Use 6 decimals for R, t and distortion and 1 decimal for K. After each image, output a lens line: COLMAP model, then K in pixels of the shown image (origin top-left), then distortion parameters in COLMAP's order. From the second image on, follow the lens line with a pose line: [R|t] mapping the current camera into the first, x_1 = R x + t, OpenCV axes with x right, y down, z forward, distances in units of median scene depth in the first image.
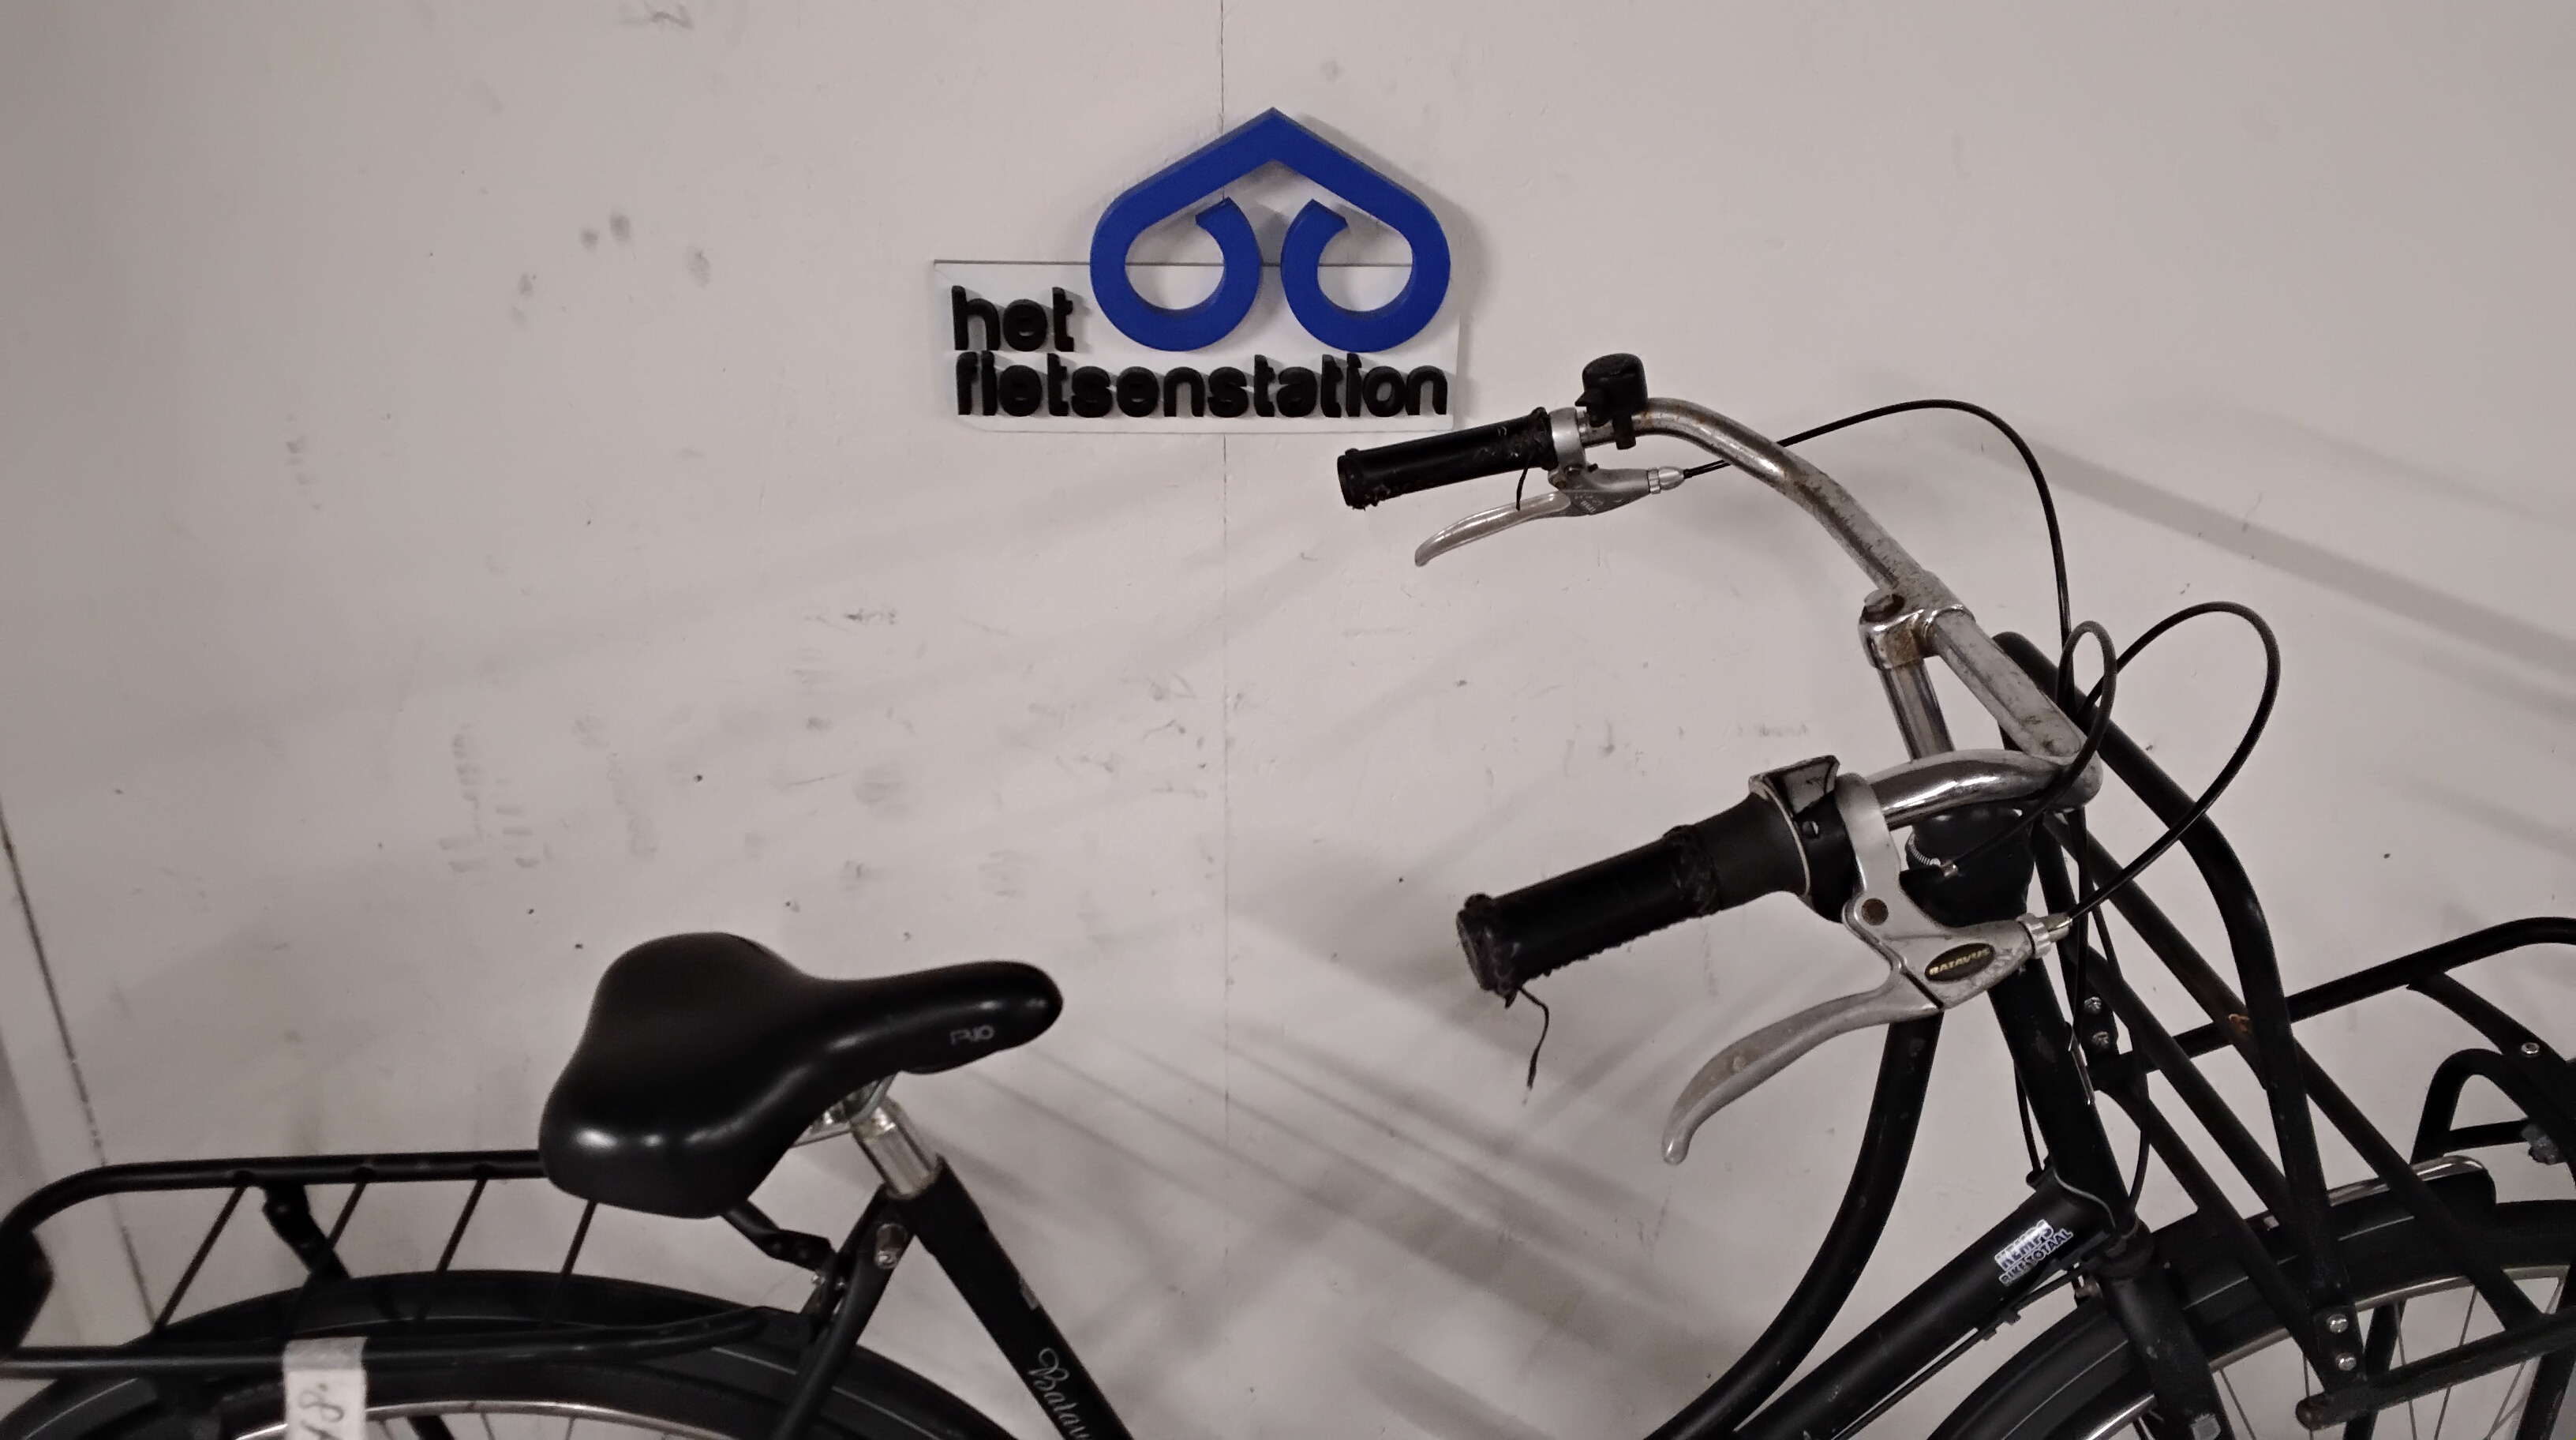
lens RADIAL K [[2027.4, 0, 1309.9], [0, 2027.4, 726.1], [0, 0, 1]] dist [0.116327, -0.198182]
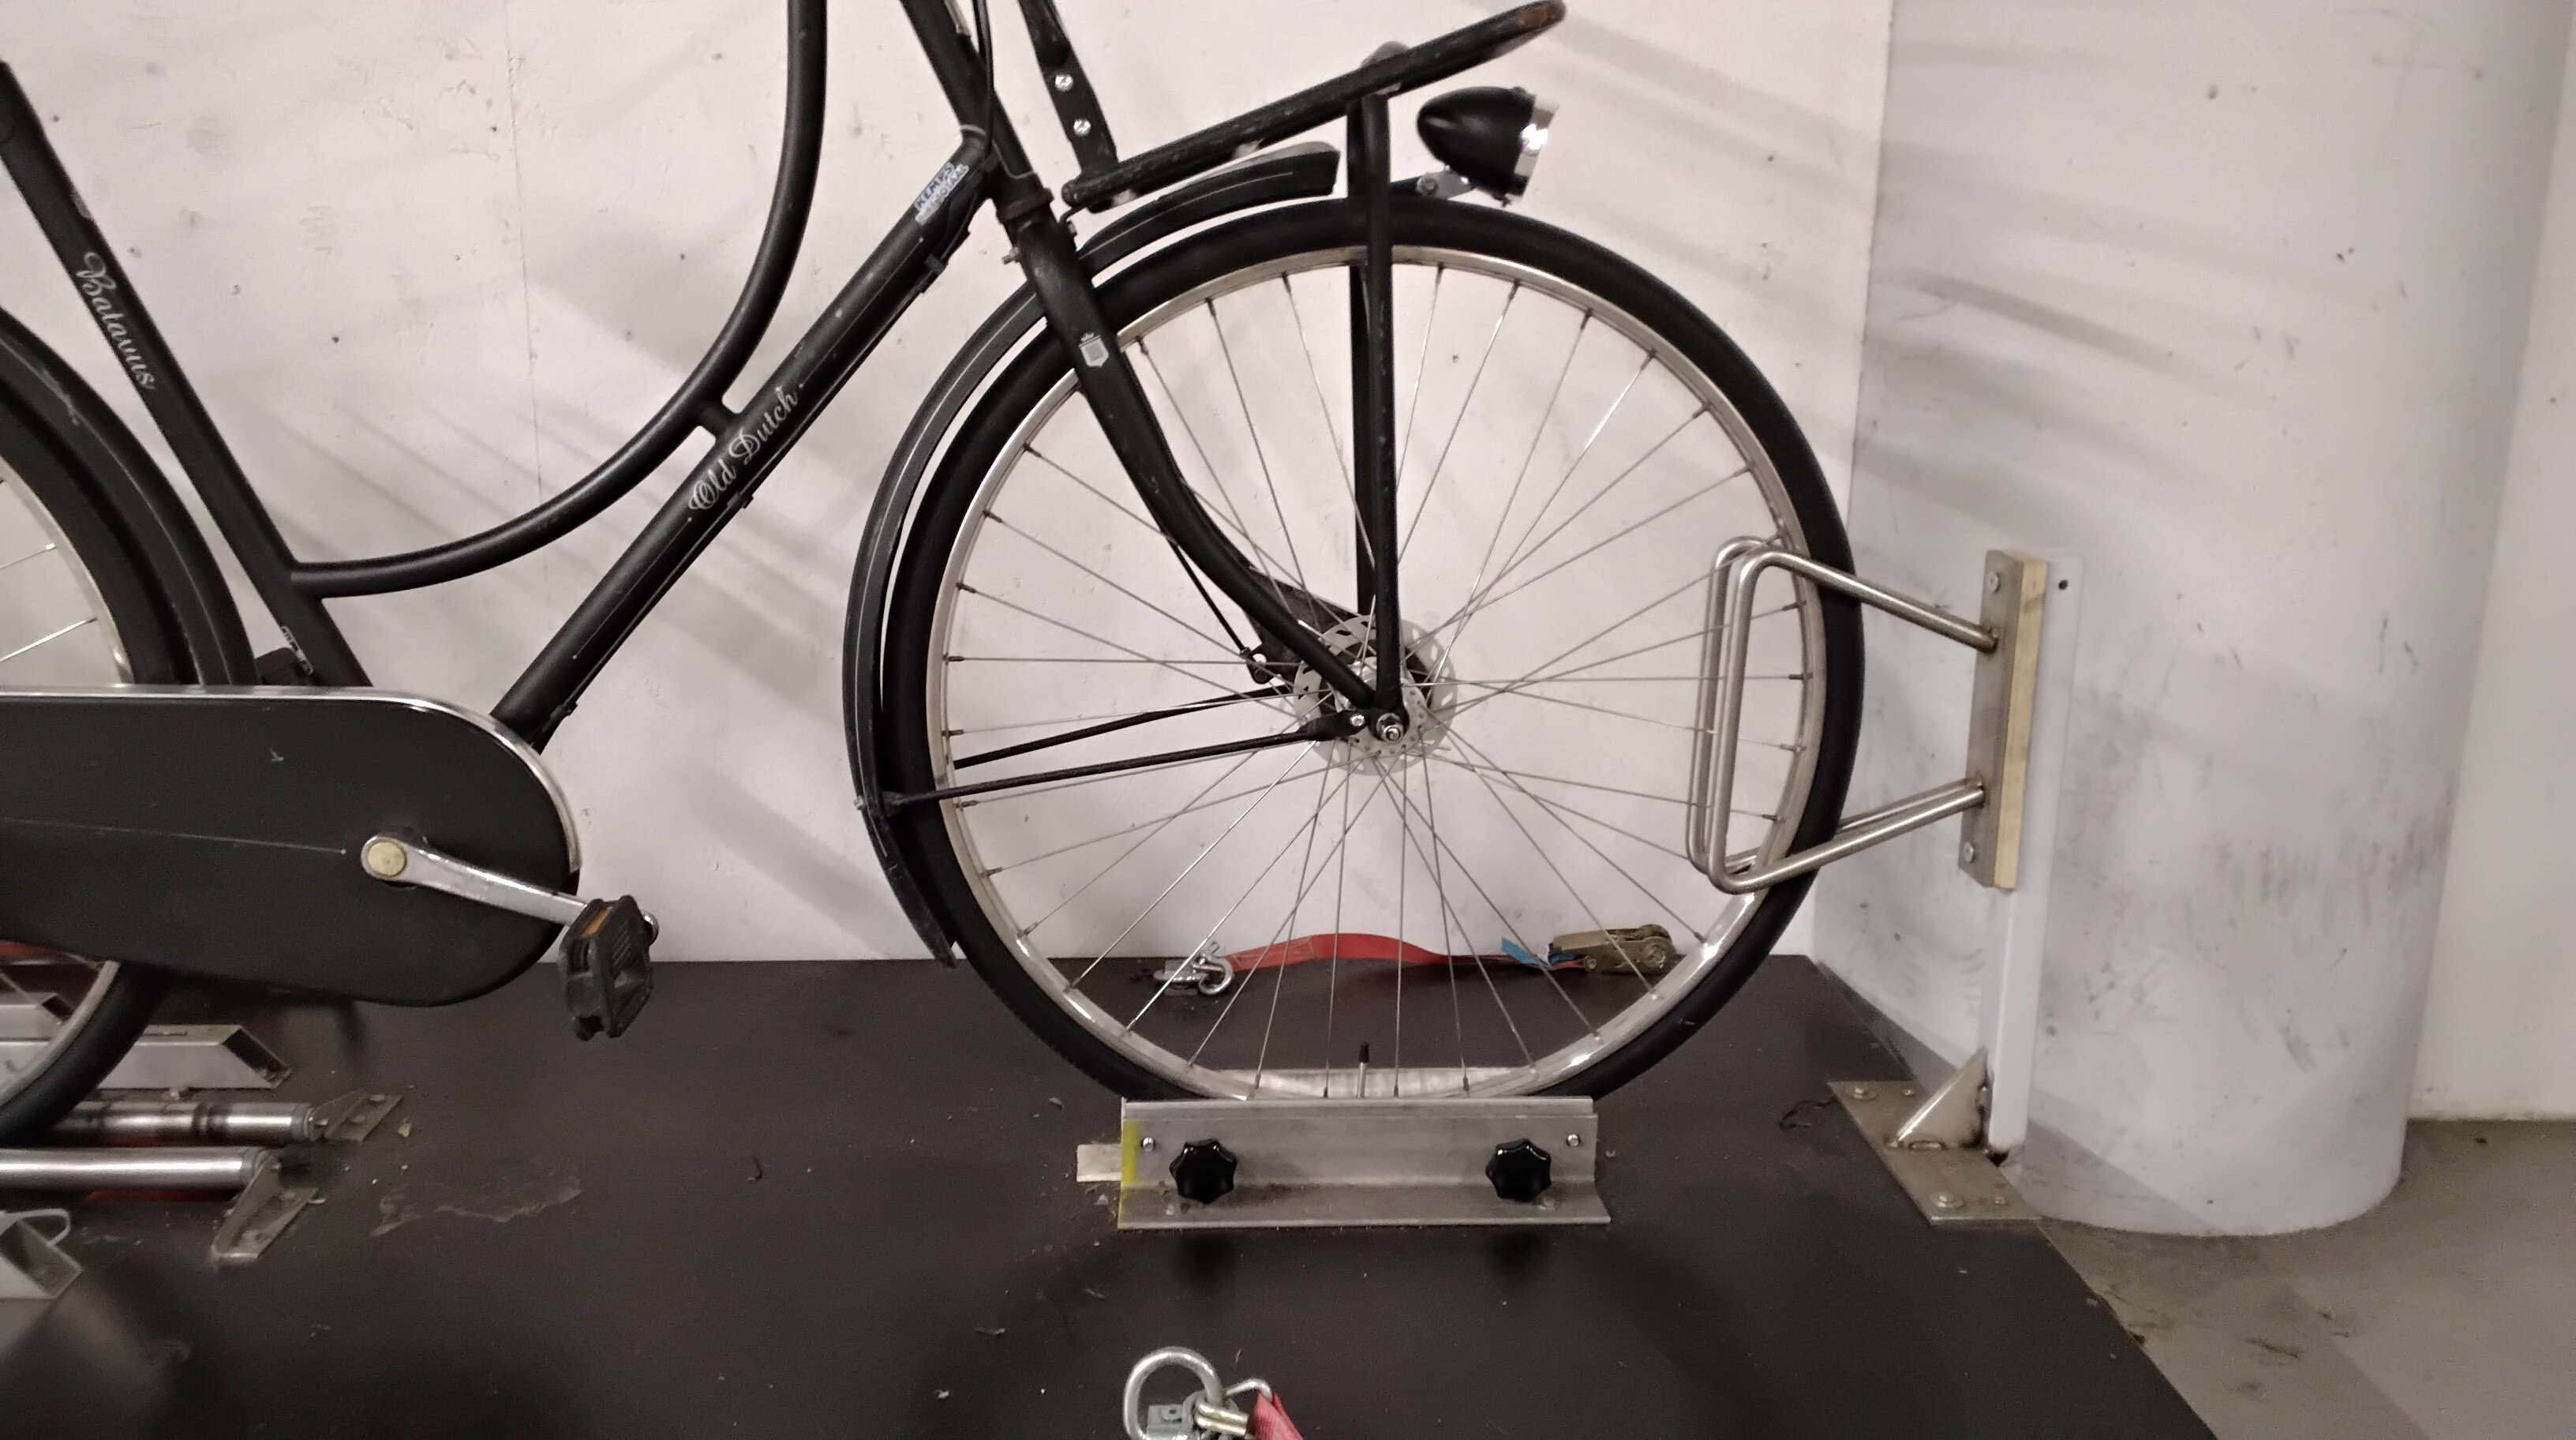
lens RADIAL K [[2046.3, 0, 1296.6], [0, 2046.3, 723.3], [0, 0, 1]] dist [0.116326, -0.172624]
pose [[0.999548, 0.008338, -0.028894, 0.490619], [-0.014655, 0.974048, -0.225866, 0.679706], [0.026261, 0.226188, 0.973730, -0.067177]]
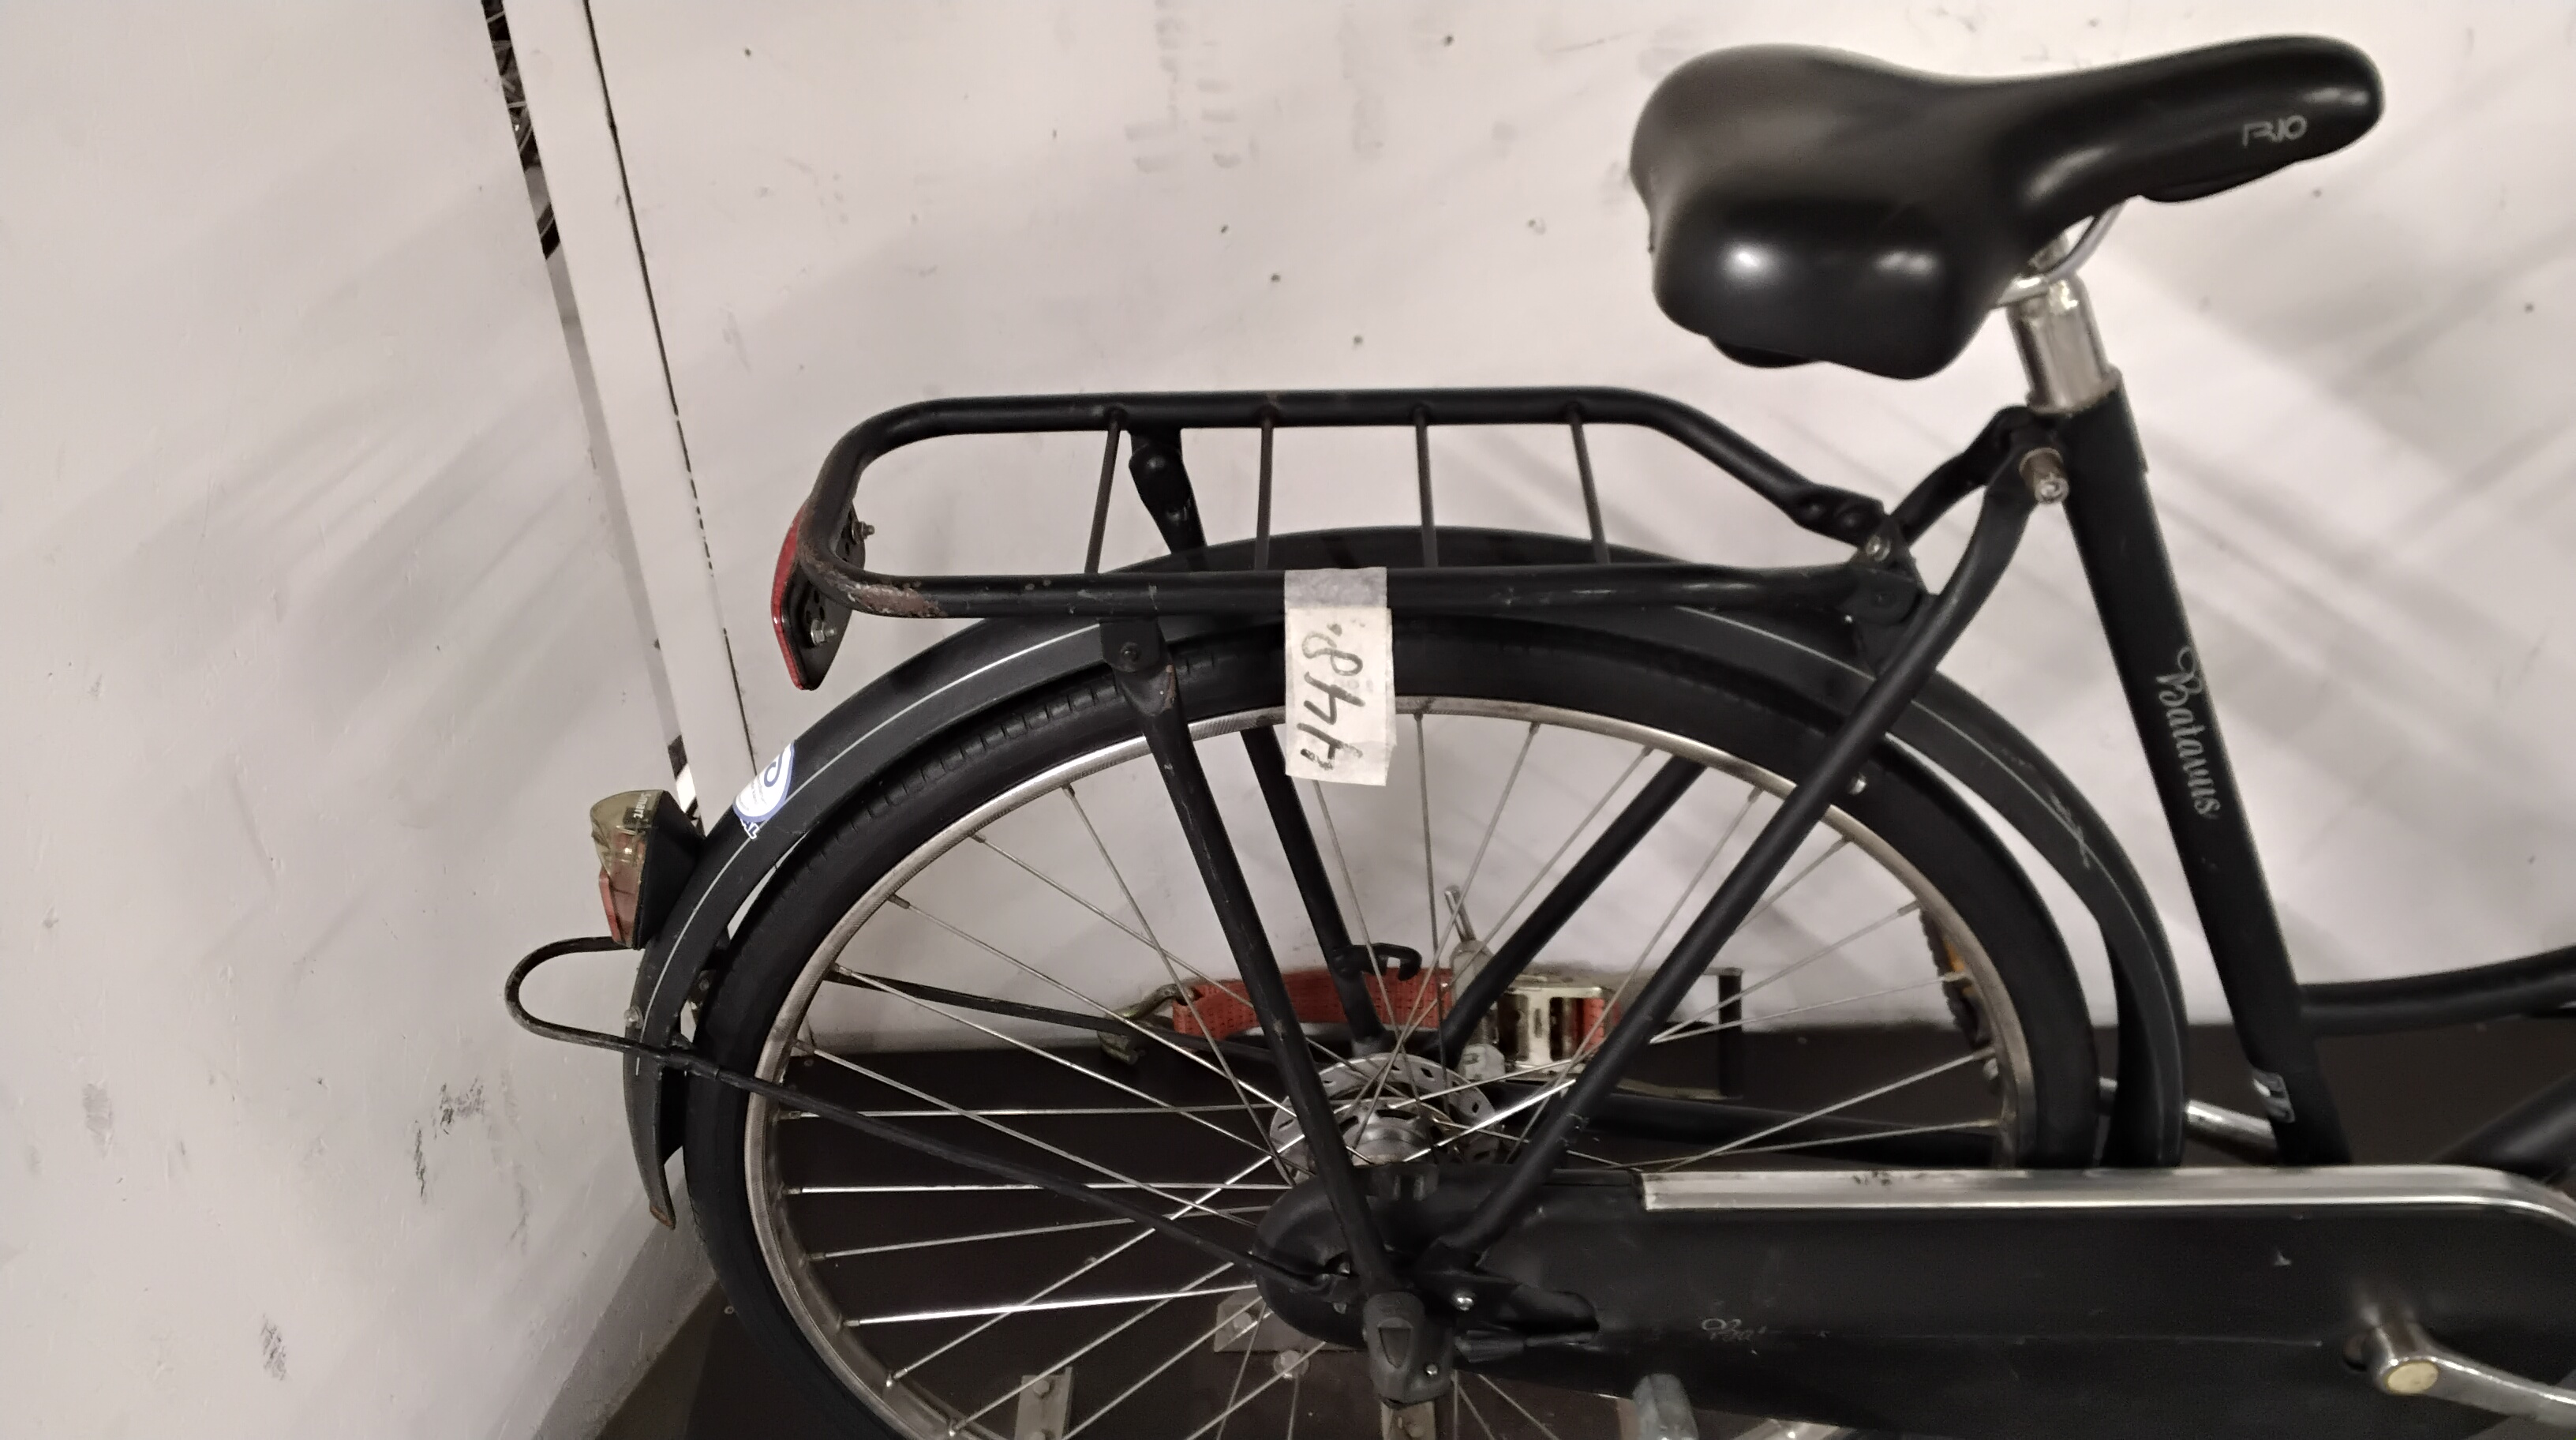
lens RADIAL K [[2046.3, 0, 1296.6], [0, 2046.3, 723.3], [0, 0, 1]] dist [0.116326, -0.172624]
pose [[0.997294, 0.010858, -0.072705, -0.325095], [0.000351, 0.988316, 0.152419, 0.178614], [0.073511, -0.152032, 0.985638, 0.192152]]
